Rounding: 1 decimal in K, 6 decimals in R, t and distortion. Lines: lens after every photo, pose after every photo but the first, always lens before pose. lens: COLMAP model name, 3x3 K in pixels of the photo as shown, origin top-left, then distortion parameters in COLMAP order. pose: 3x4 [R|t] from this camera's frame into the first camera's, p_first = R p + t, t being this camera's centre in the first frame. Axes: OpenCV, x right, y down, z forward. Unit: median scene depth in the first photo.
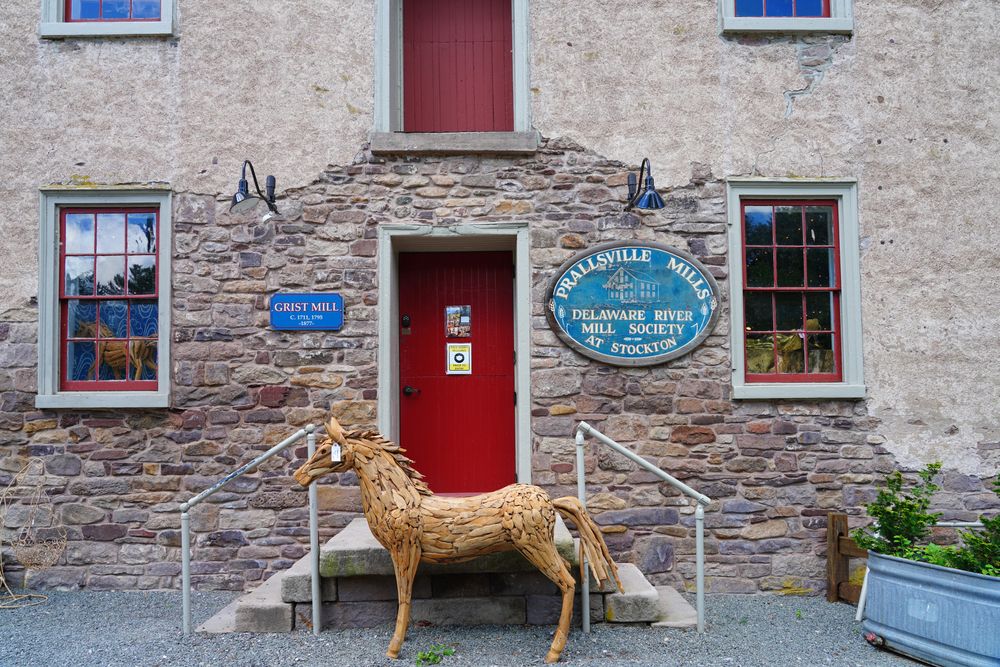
lens RADIAL K [[781.0, 0, 500.0], [0, 781.0, 333.5], [0, 0, 1]] dist [-0.032114, 0.002239]
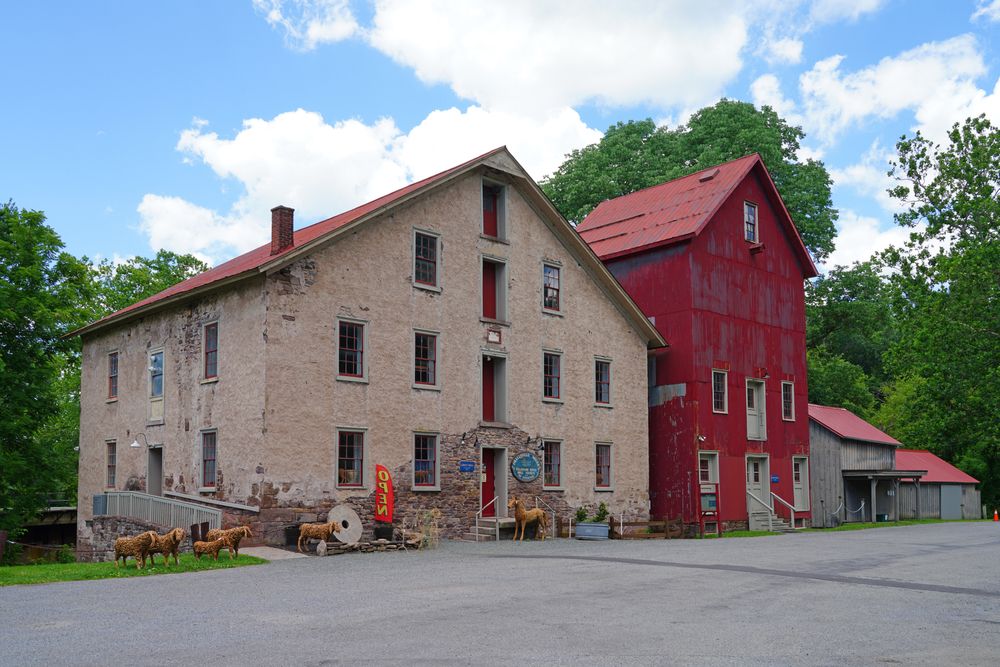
lens RADIAL K [[781.0, 0, 500.0], [0, 781.0, 333.5], [0, 0, 1]] dist [-0.032114, 0.002239]
pose [[0.746283, 0.142452, 0.650207, -2.733663], [-0.059253, 0.987171, -0.148268, -0.114061], [-0.662986, 0.072123, 0.745150, -2.053598]]
